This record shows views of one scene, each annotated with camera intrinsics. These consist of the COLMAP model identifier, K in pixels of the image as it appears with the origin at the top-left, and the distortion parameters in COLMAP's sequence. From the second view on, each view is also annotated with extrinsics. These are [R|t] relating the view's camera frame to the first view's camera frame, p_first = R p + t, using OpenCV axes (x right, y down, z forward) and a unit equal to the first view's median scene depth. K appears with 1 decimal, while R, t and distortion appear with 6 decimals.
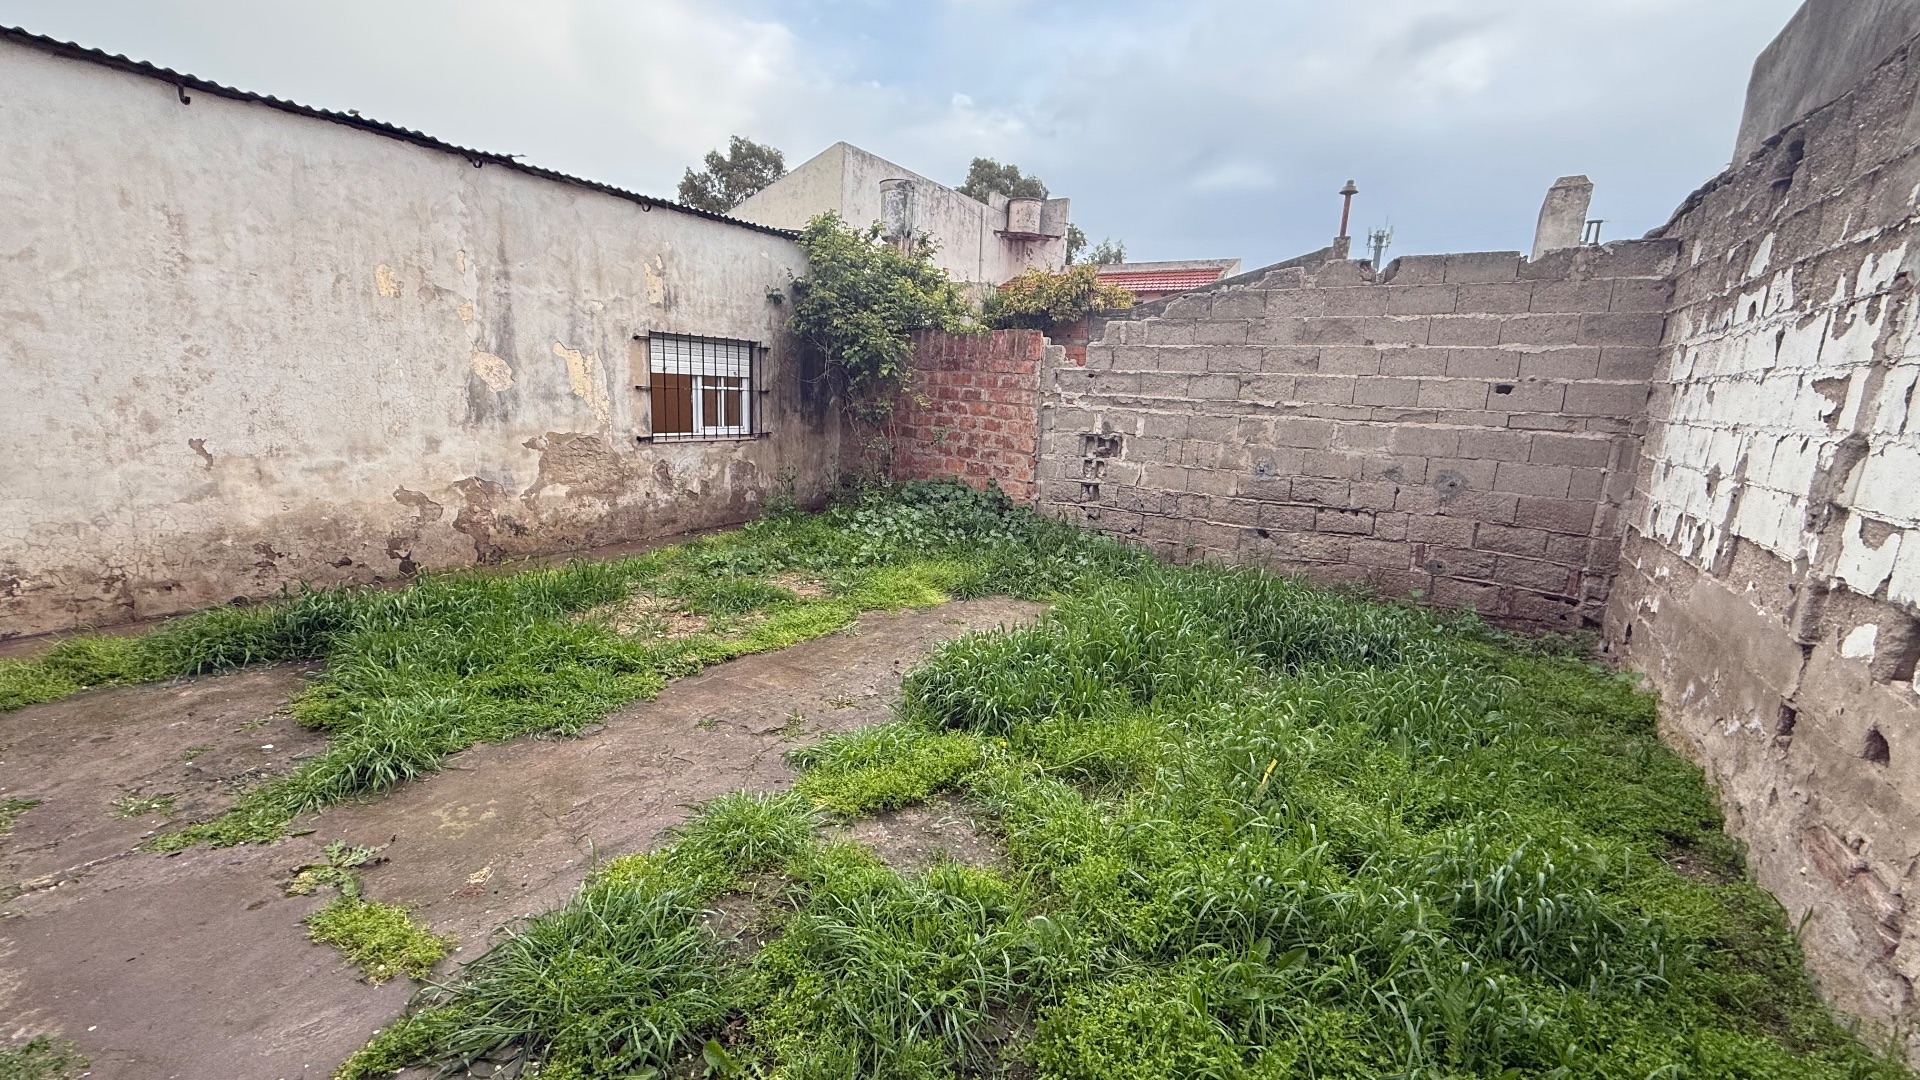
lens RADIAL K [[758.0, 0, 954.3], [0, 758.0, 540.5], [0, 0, 1]] dist [-0.004756, 0.000938]
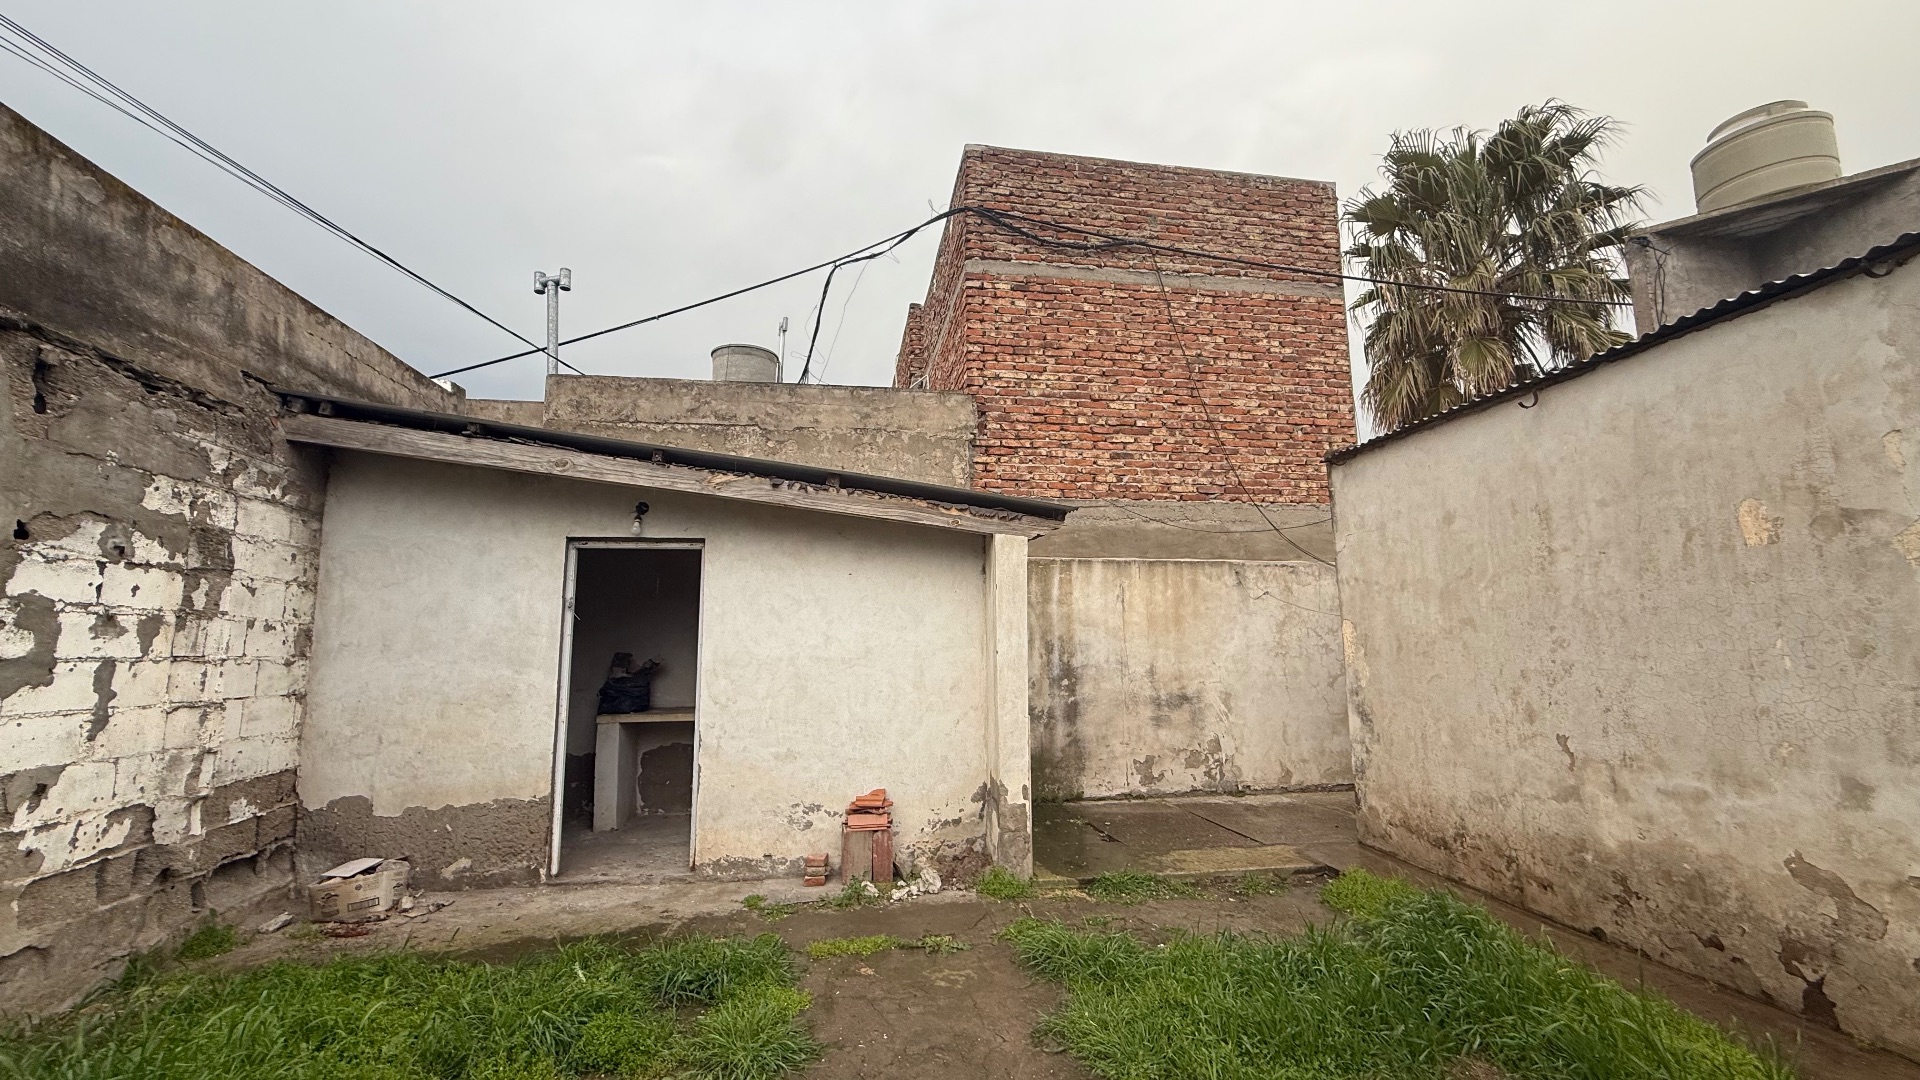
lens RADIAL K [[758.0, 0, 954.3], [0, 758.0, 540.5], [0, 0, 1]] dist [-0.004756, 0.000938]
pose [[-0.738480, -0.131643, -0.661300, 0.195915], [-0.162846, 0.986544, -0.014538, -0.219759], [0.654315, 0.096954, -0.749981, 1.104701]]
